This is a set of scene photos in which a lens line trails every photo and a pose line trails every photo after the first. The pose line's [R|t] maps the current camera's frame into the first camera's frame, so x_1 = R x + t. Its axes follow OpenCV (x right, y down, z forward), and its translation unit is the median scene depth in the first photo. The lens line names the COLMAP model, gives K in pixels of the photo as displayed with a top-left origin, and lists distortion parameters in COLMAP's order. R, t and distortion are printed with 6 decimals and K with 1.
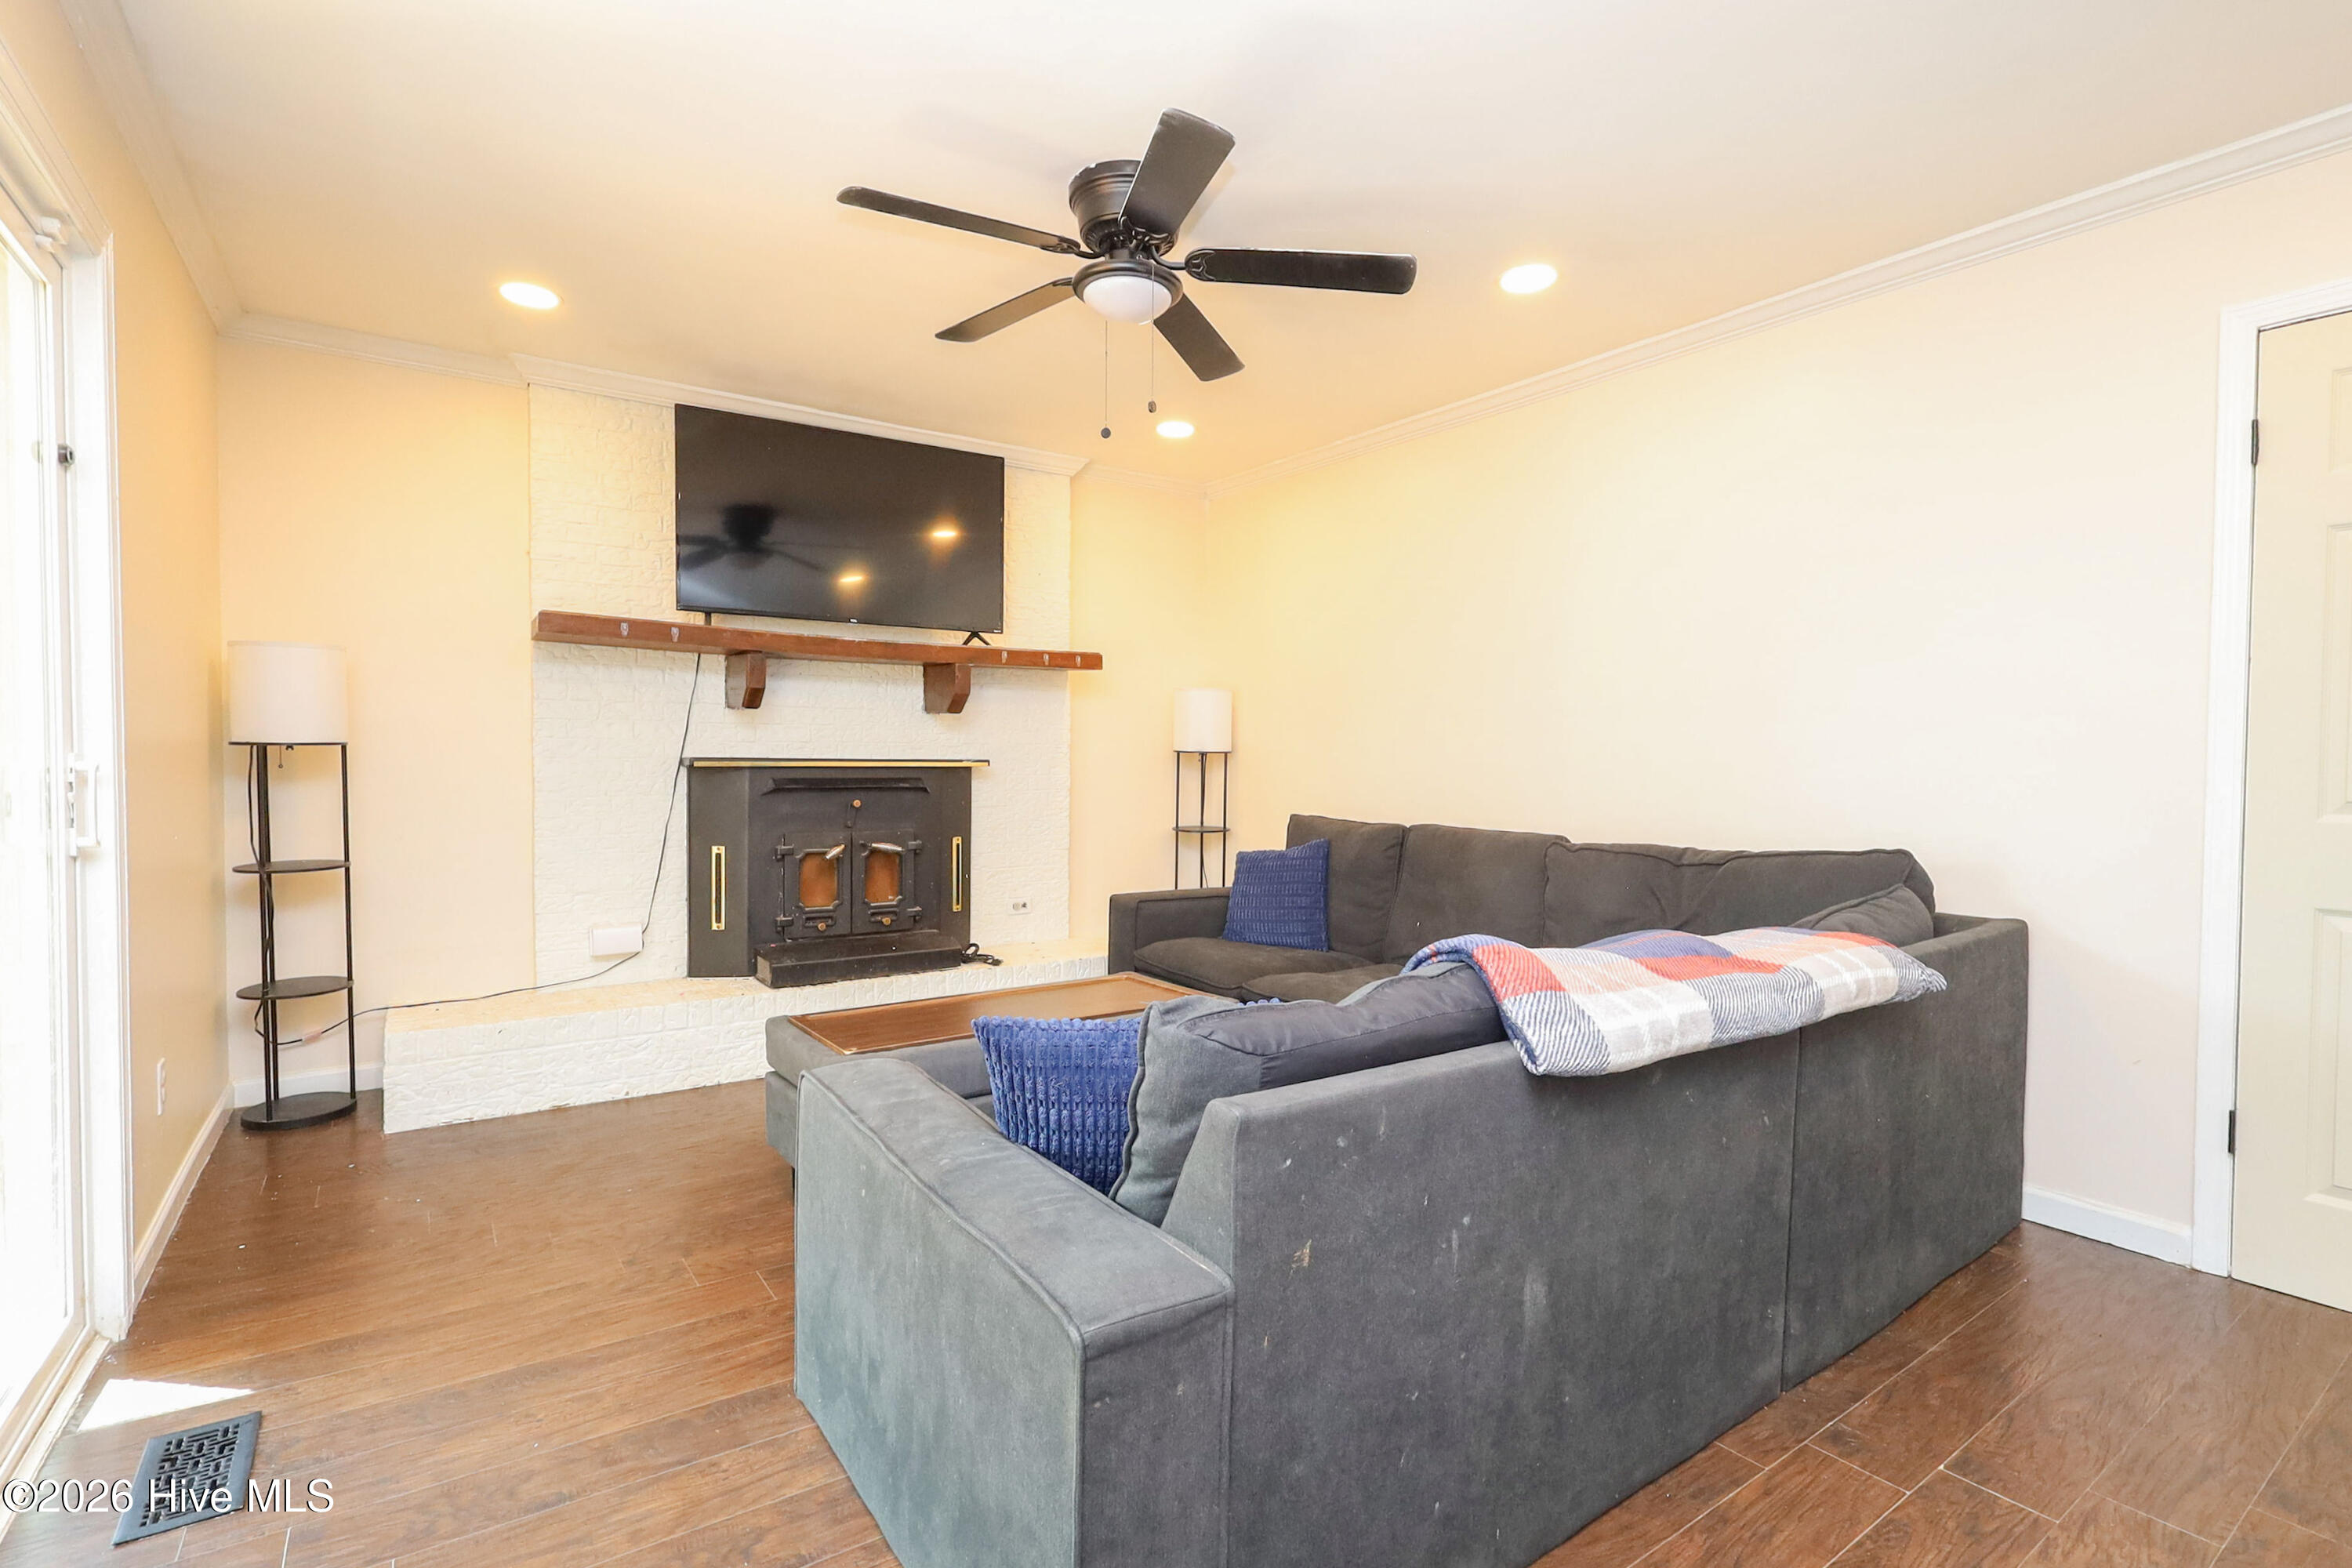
lens RADIAL K [[1091.2, 0, 1175.2], [0, 1091.2, 794.3], [0, 0, 1]] dist [-0.000956, 0.000187]
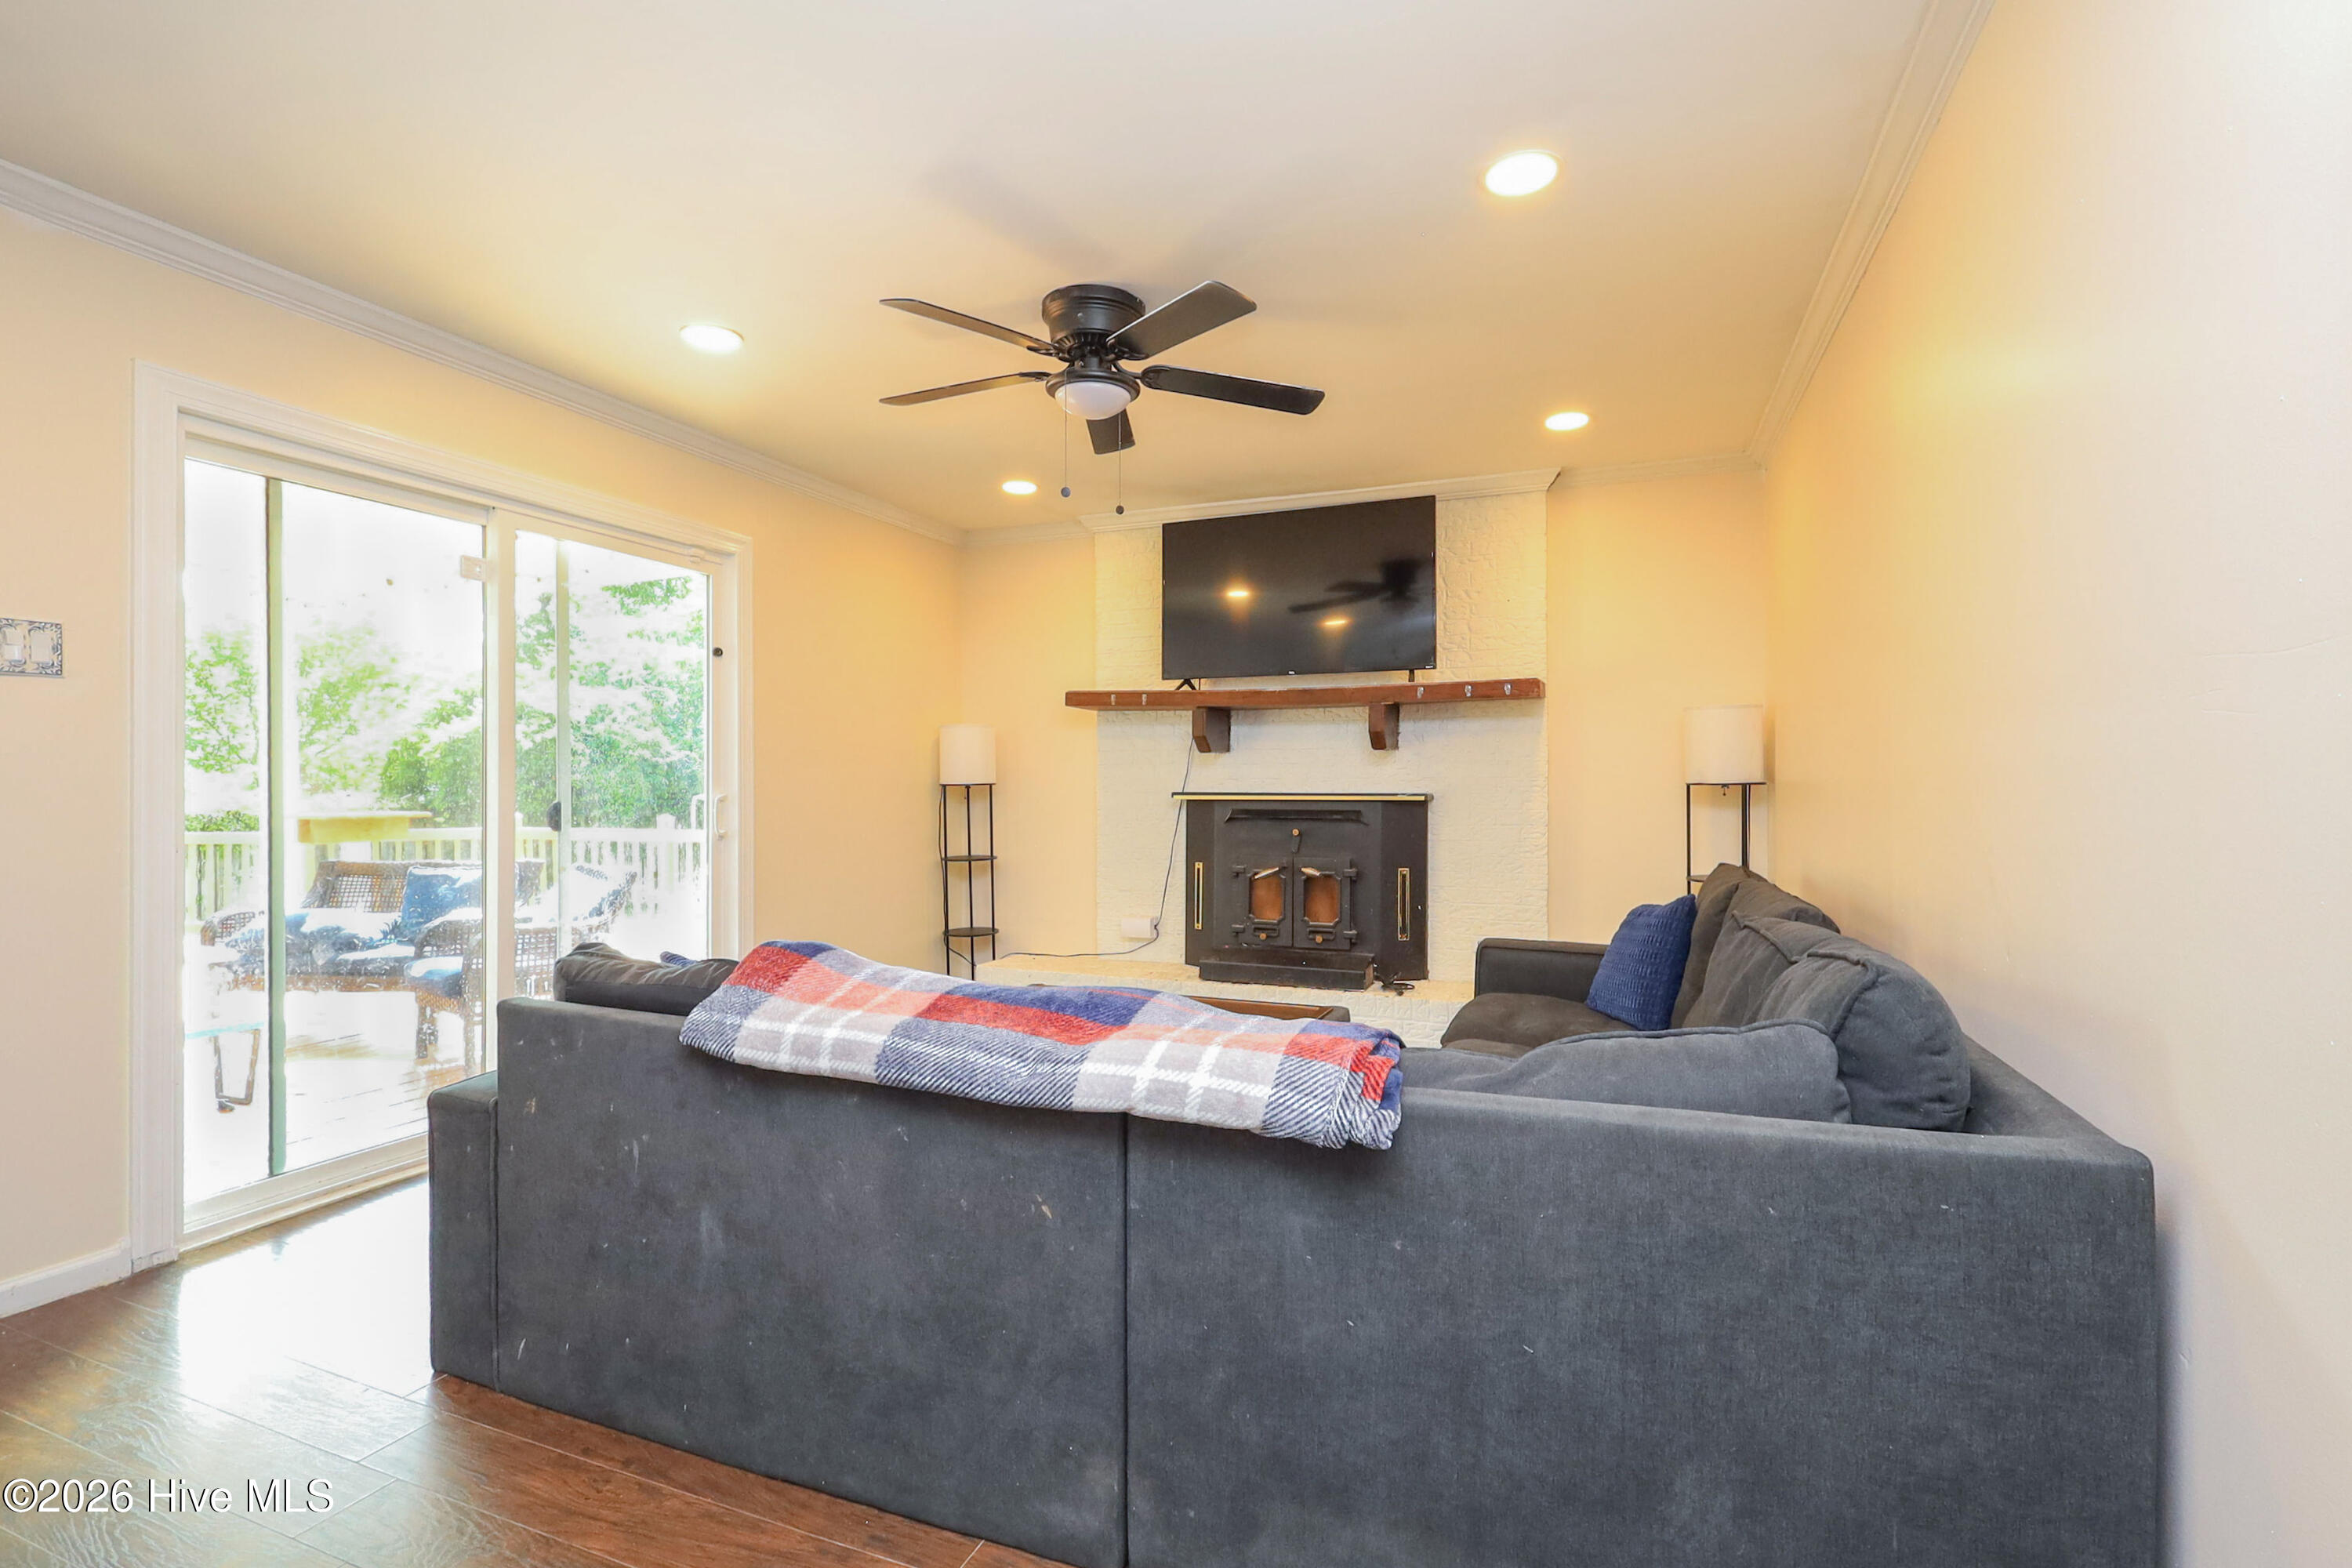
lens RADIAL K [[1091.2, 0, 1175.2], [0, 1091.2, 794.3], [0, 0, 1]] dist [-0.000956, 0.000187]
pose [[0.550989, -0.000271, -0.834512, 0.606885], [-0.026431, 0.999493, -0.017777, -0.008052], [0.834094, 0.031852, 0.550703, 0.277023]]
